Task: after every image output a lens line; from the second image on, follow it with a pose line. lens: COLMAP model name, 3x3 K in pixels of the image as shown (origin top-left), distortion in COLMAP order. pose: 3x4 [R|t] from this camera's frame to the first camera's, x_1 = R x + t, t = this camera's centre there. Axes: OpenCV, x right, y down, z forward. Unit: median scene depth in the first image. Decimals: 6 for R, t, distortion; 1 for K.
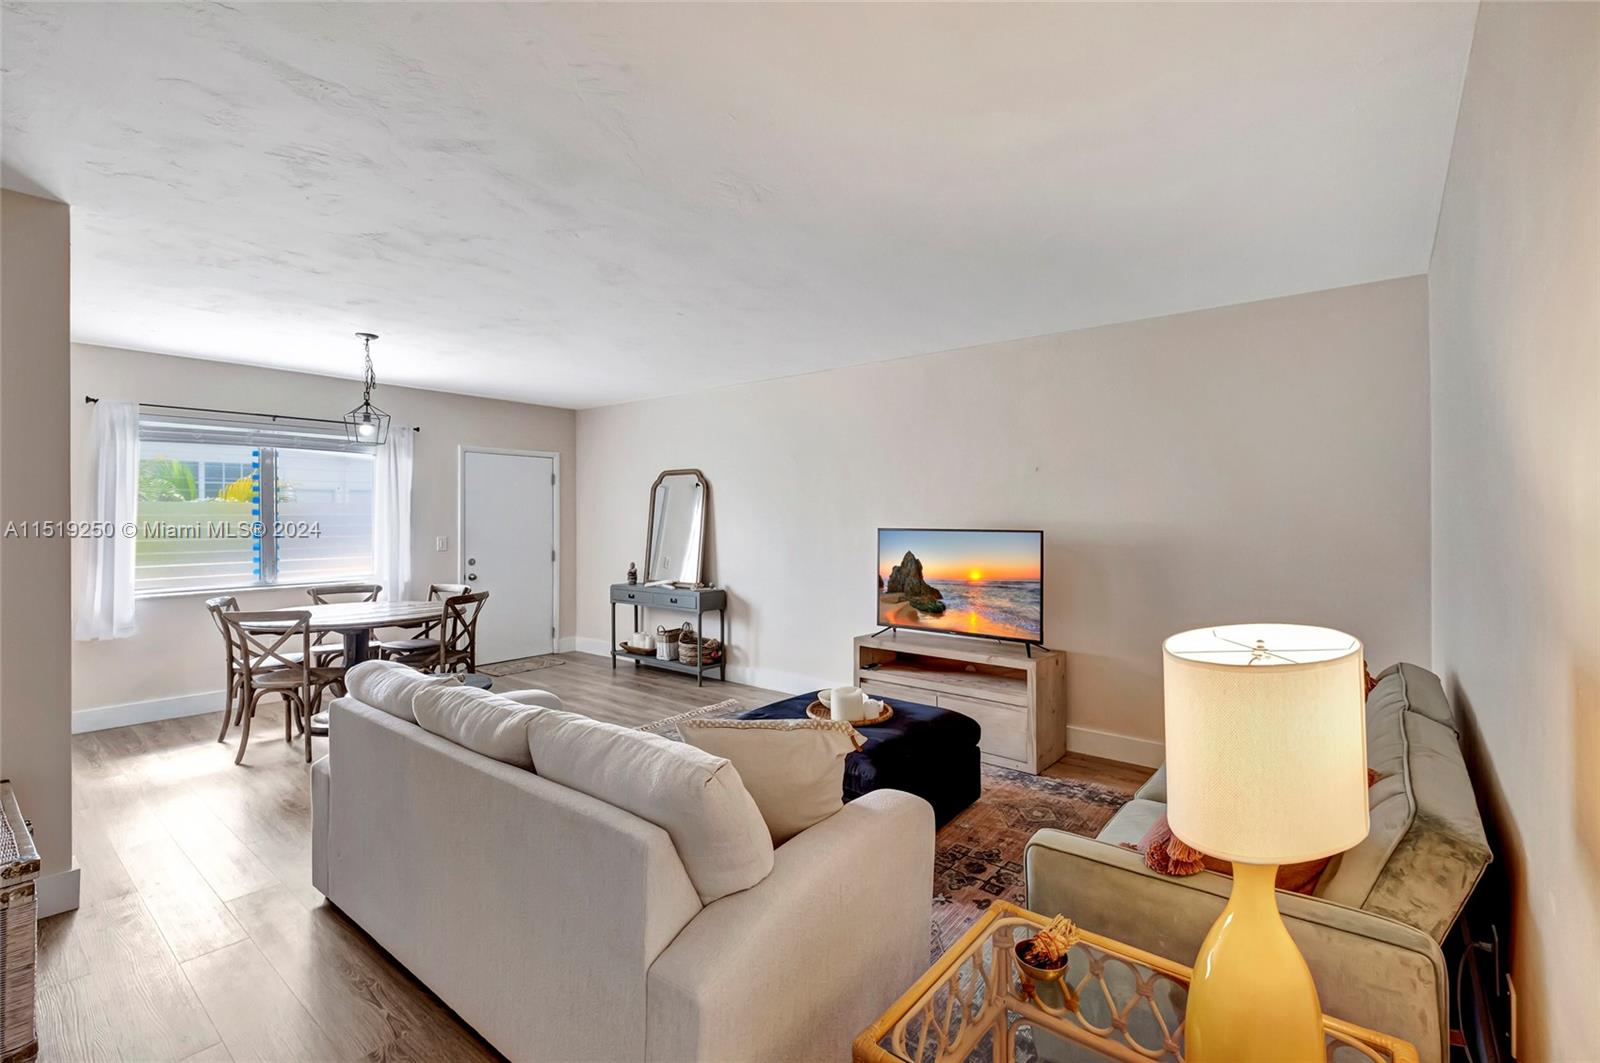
lens RADIAL K [[713.4, 0, 810.7], [0, 713.4, 529.7], [0, 0, 1]] dist [0.001644, -0.003429]
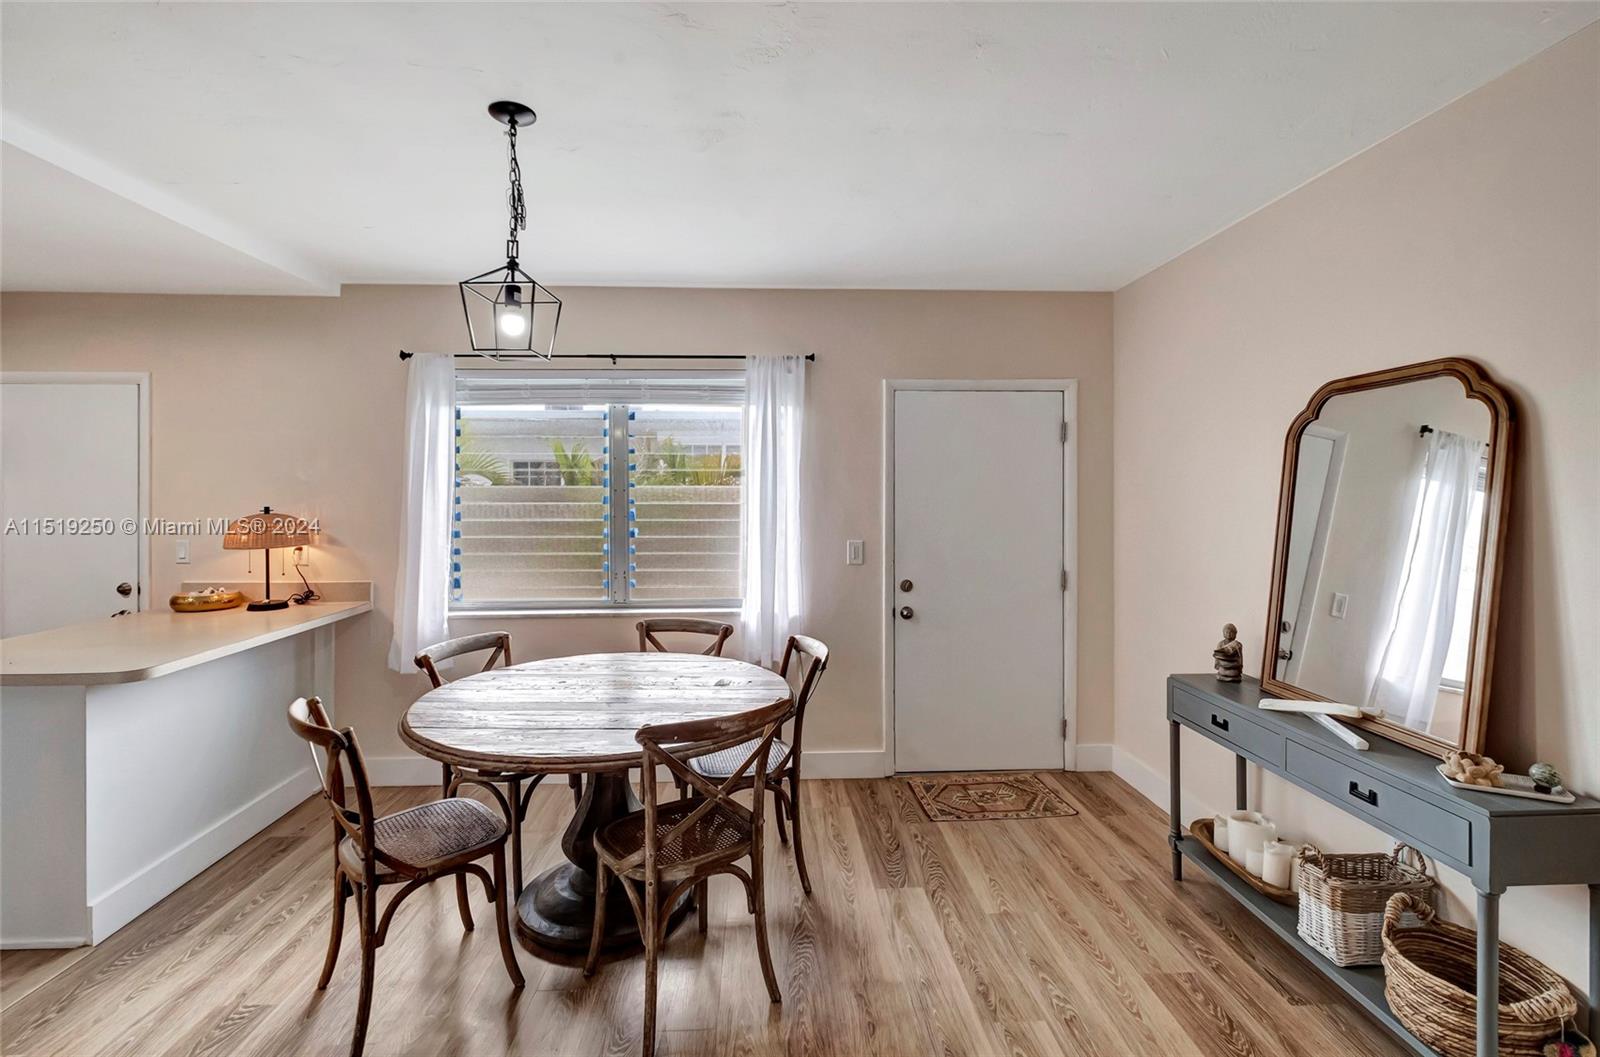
lens RADIAL K [[713.4, 0, 796.4], [0, 713.4, 492.4], [0, 0, 1]] dist [0.001644, -0.003429]
pose [[0.662365, -0.004279, -0.749169, -0.119373], [-0.009285, 0.999860, -0.013920, -0.020567], [0.749124, 0.016176, 0.662233, 0.590747]]
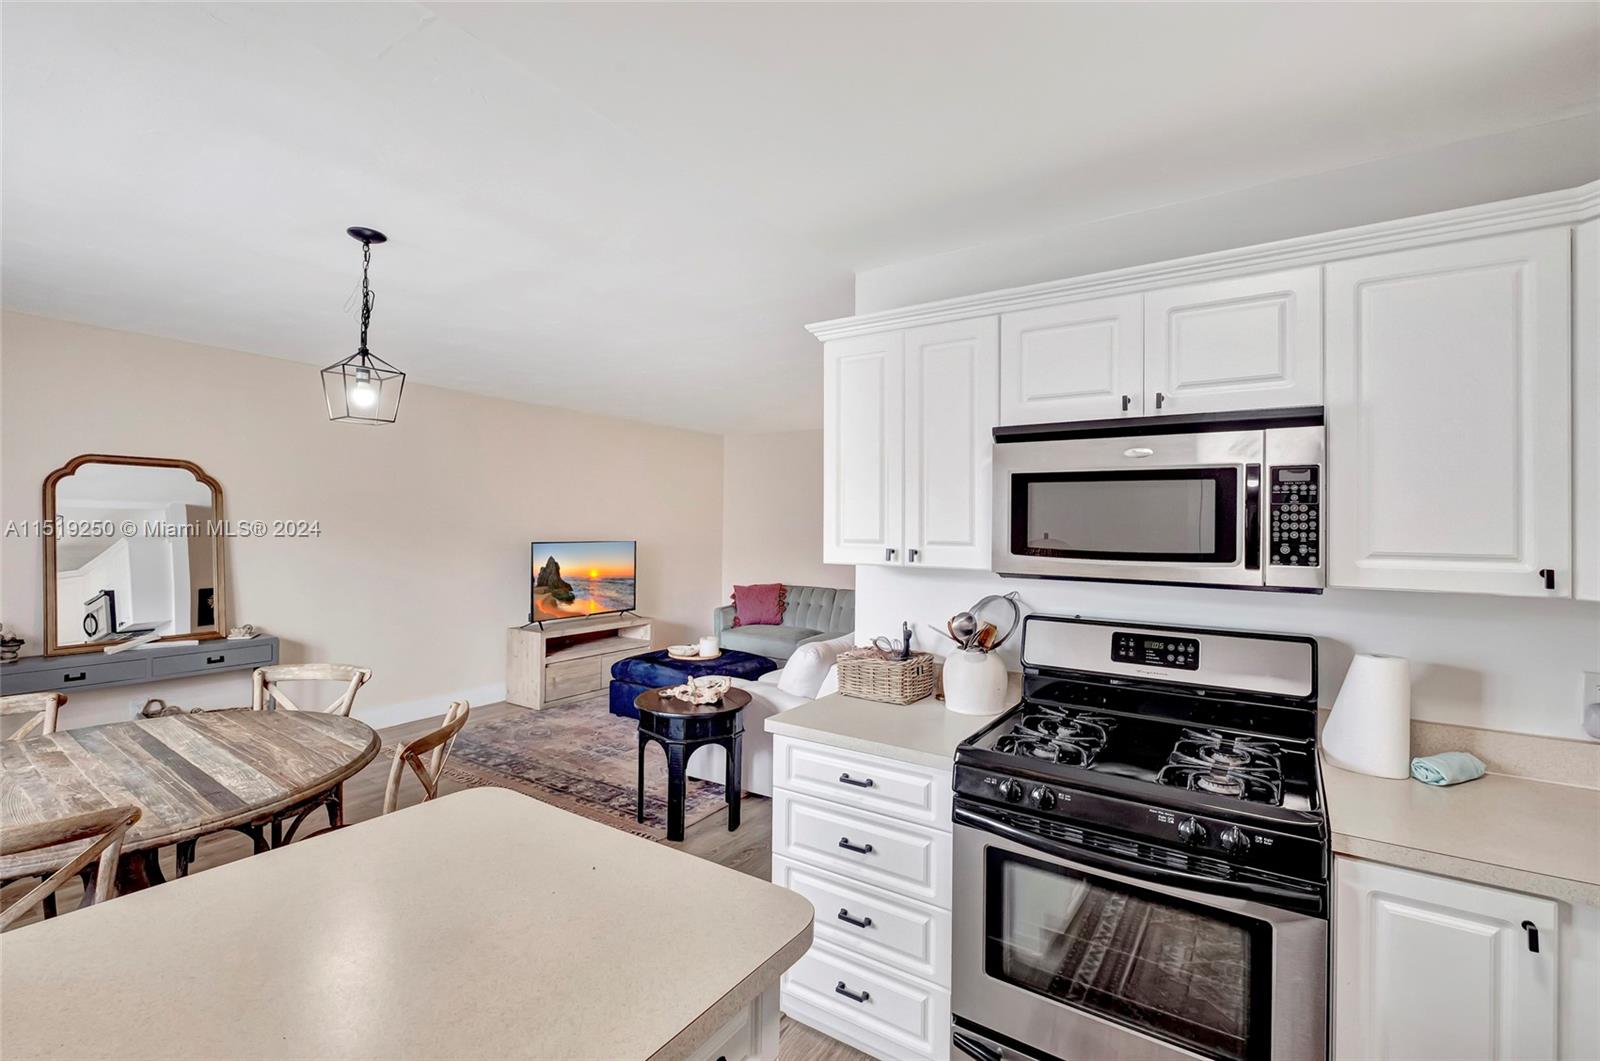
lens RADIAL K [[713.4, 0, 778.3], [0, 713.4, 515.8], [0, 0, 1]] dist [0.001644, -0.003429]
pose [[-0.060100, 0.013250, 0.998104, -0.856428], [-0.001358, 0.999910, -0.013356, -0.025652], [-0.998191, -0.002158, -0.060077, 0.491706]]
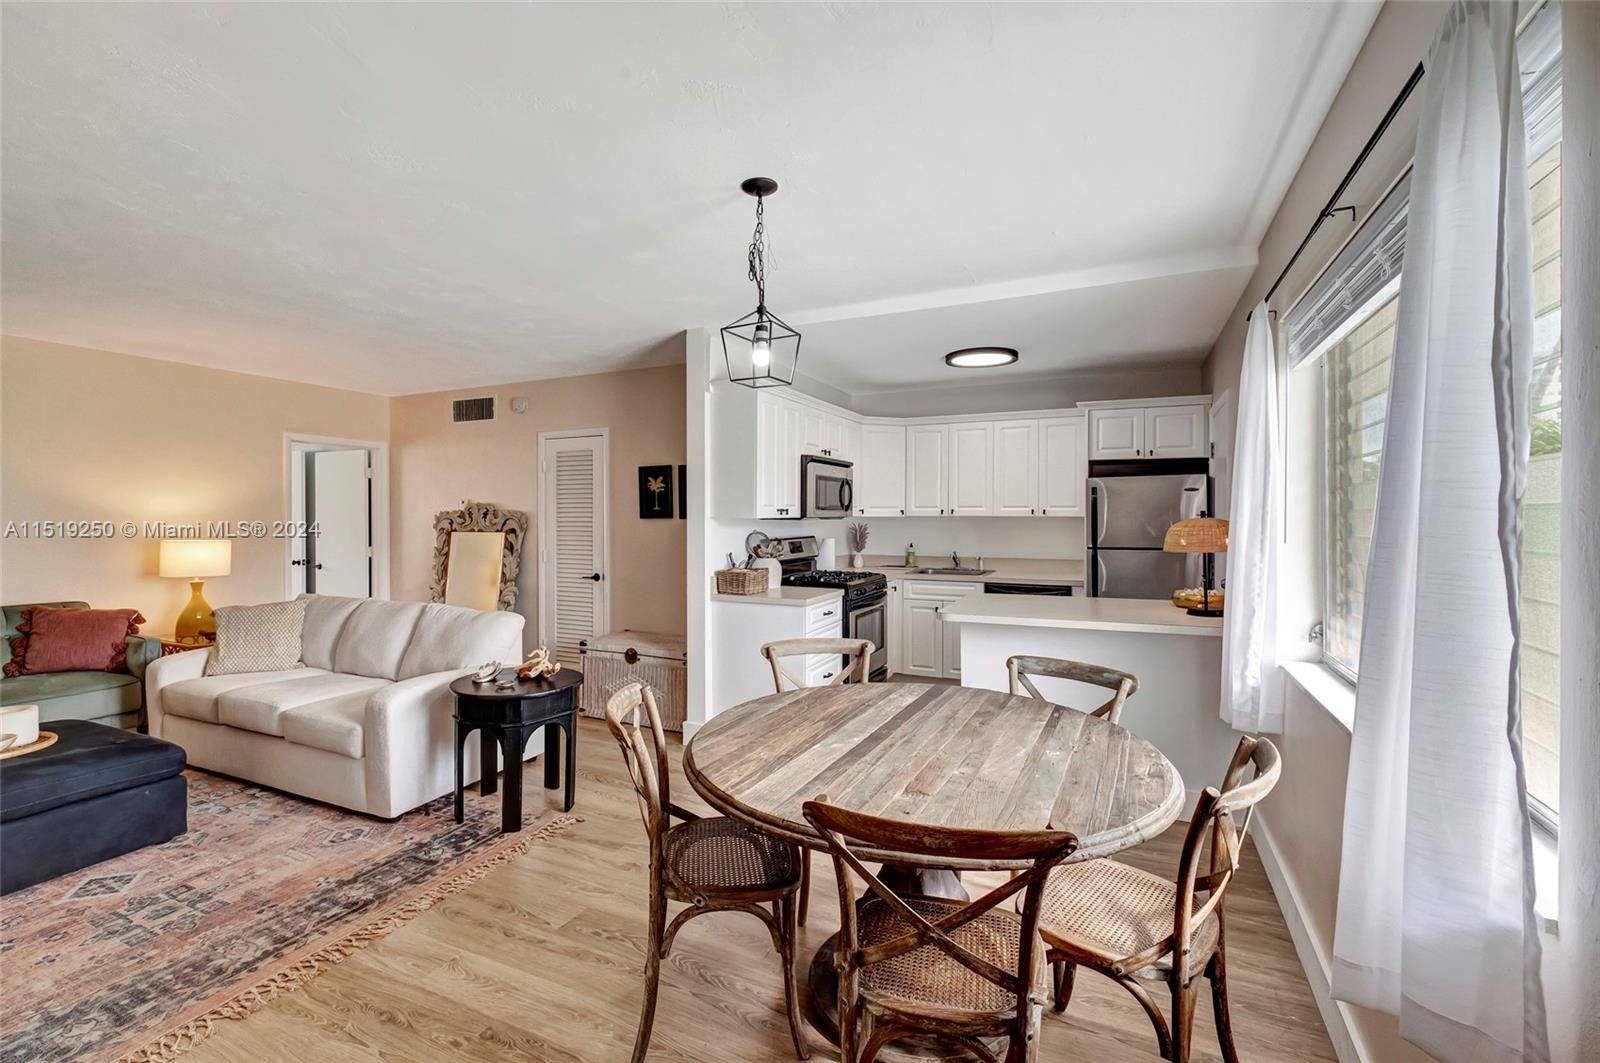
lens RADIAL K [[713.4, 0, 810.3], [0, 713.4, 510.3], [0, 0, 1]] dist [0.001644, -0.003429]
pose [[-0.971452, 0.005327, -0.237175, -0.374715], [0.002261, 0.999910, 0.013196, -0.022321], [0.237224, 0.012283, -0.971377, 1.090090]]
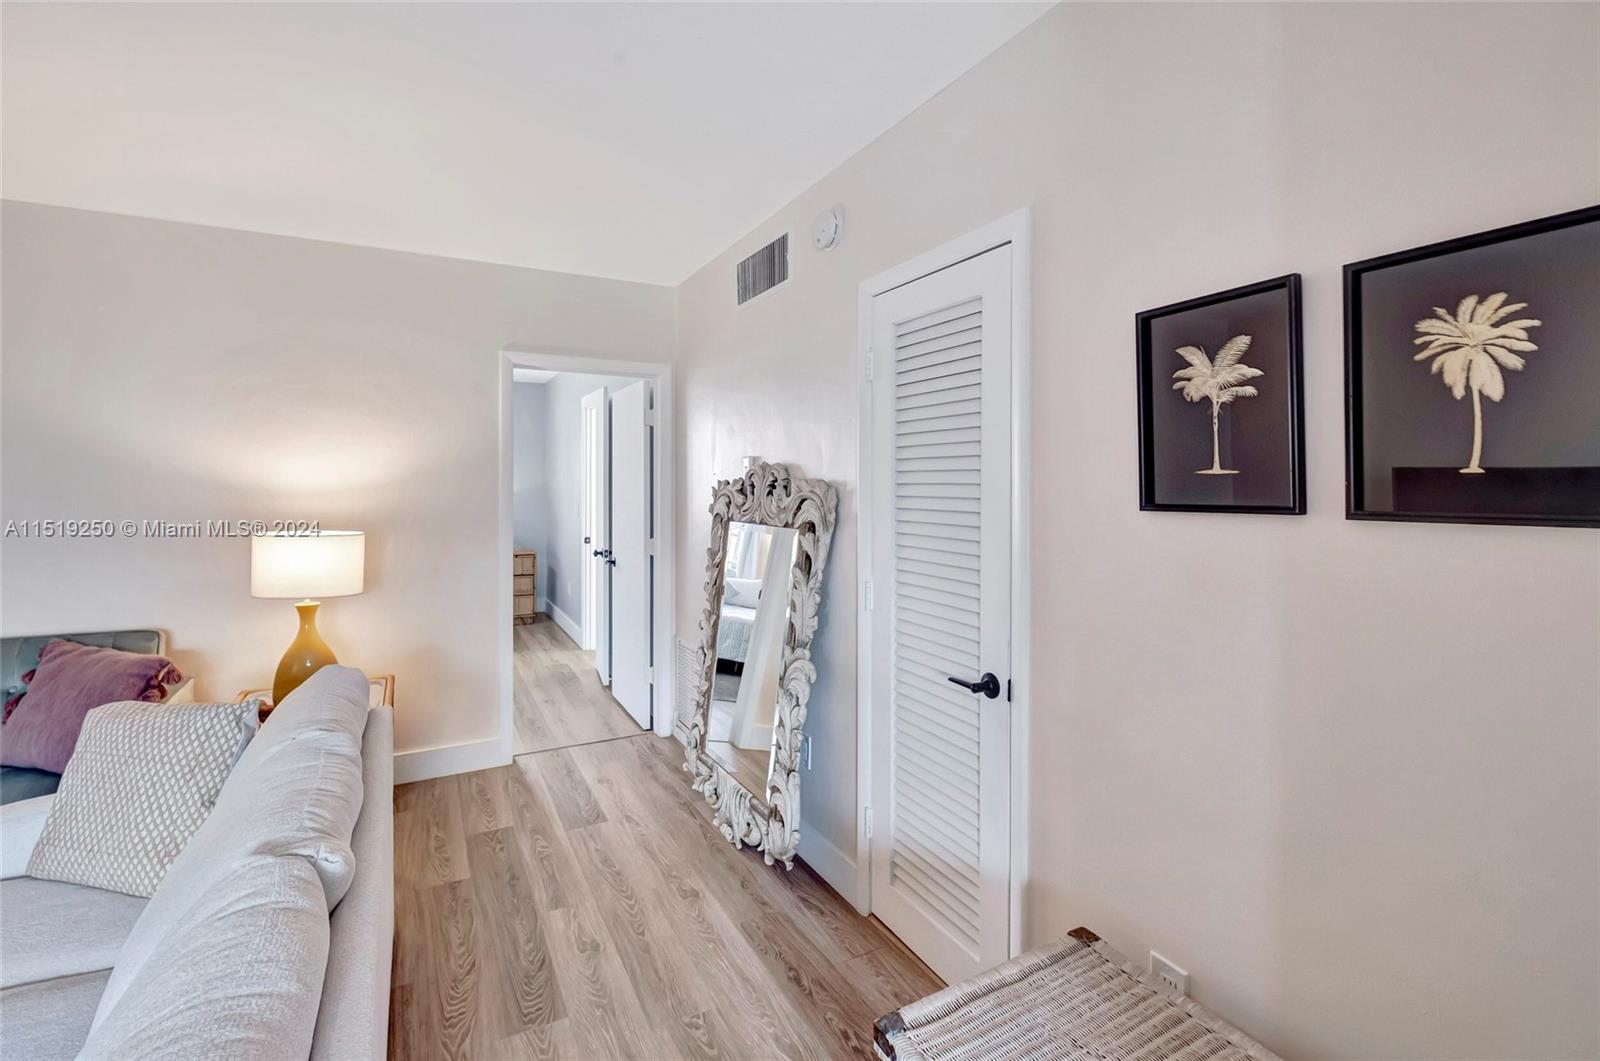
lens RADIAL K [[713.4, 0, 803.6], [0, 713.4, 476.5], [0, 0, 1]] dist [0.001644, -0.003429]
pose [[-0.923269, 0.007422, 0.384082, -0.368003], [0.010972, 0.999915, 0.007053, -0.015260], [-0.383997, 0.010726, -0.923272, 0.470705]]
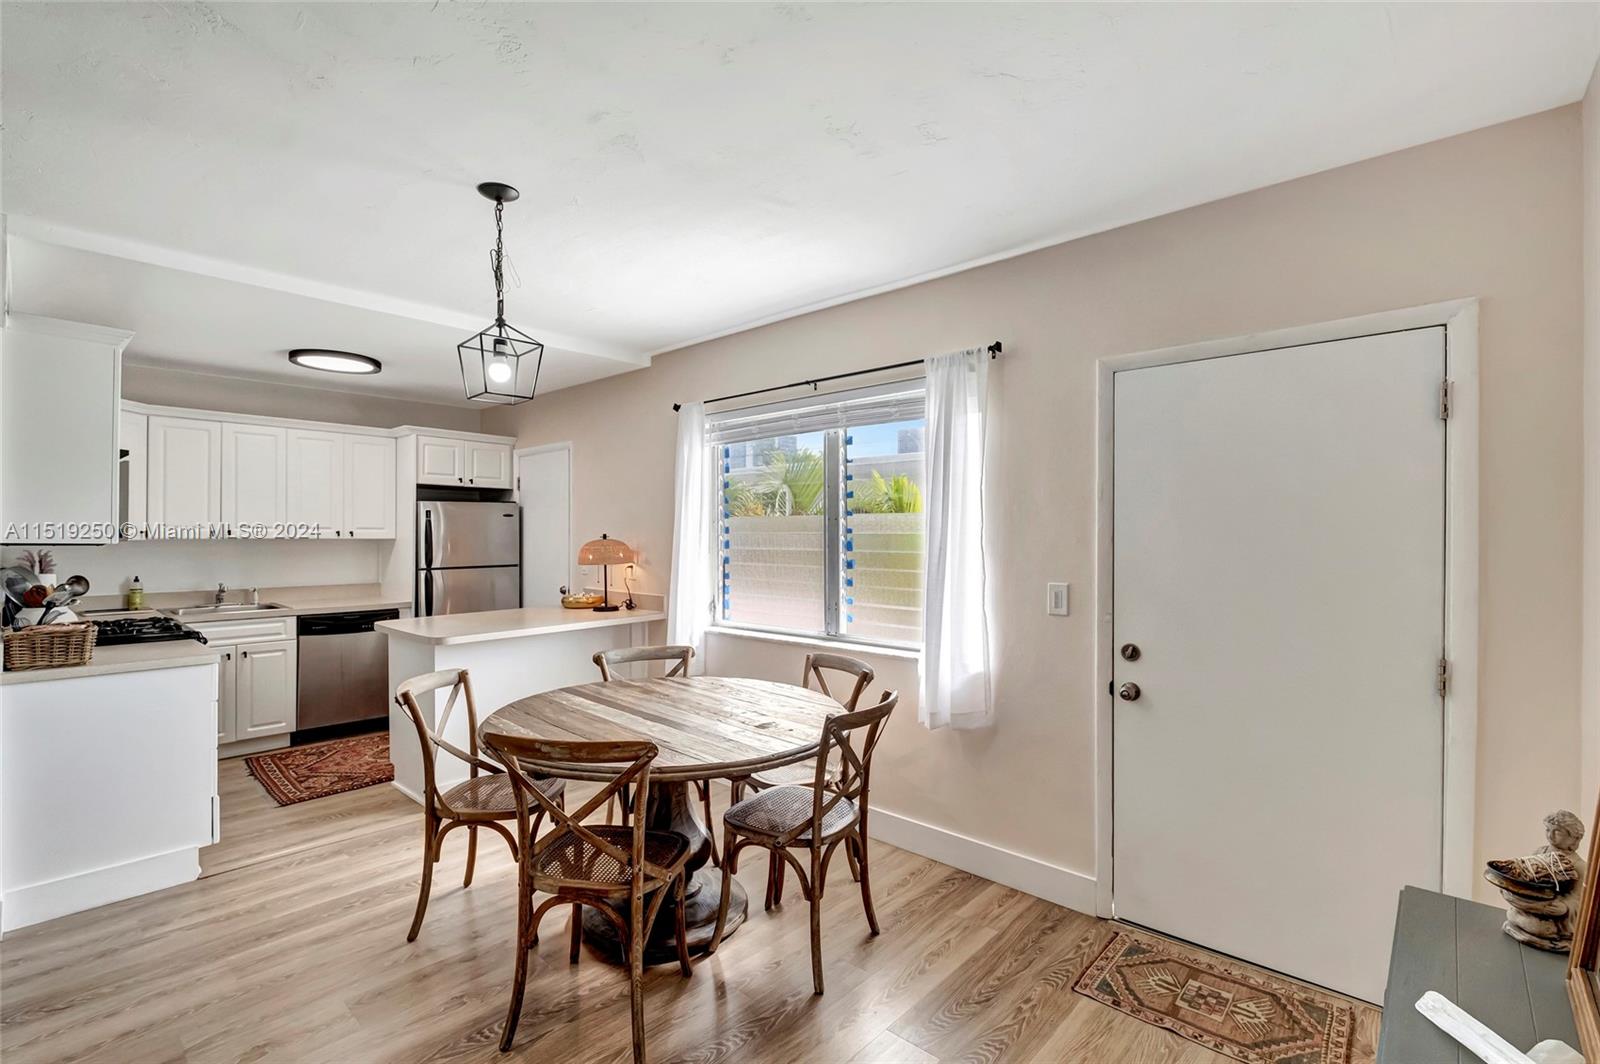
lens RADIAL K [[713.4, 0, 786.3], [0, 713.4, 533.6], [0, 0, 1]] dist [0.001644, -0.003429]
pose [[-0.062863, 0.002121, -0.998020, -0.081935], [-0.014348, 0.999892, 0.003029, -0.018700], [0.997919, 0.014510, -0.062826, 0.871846]]
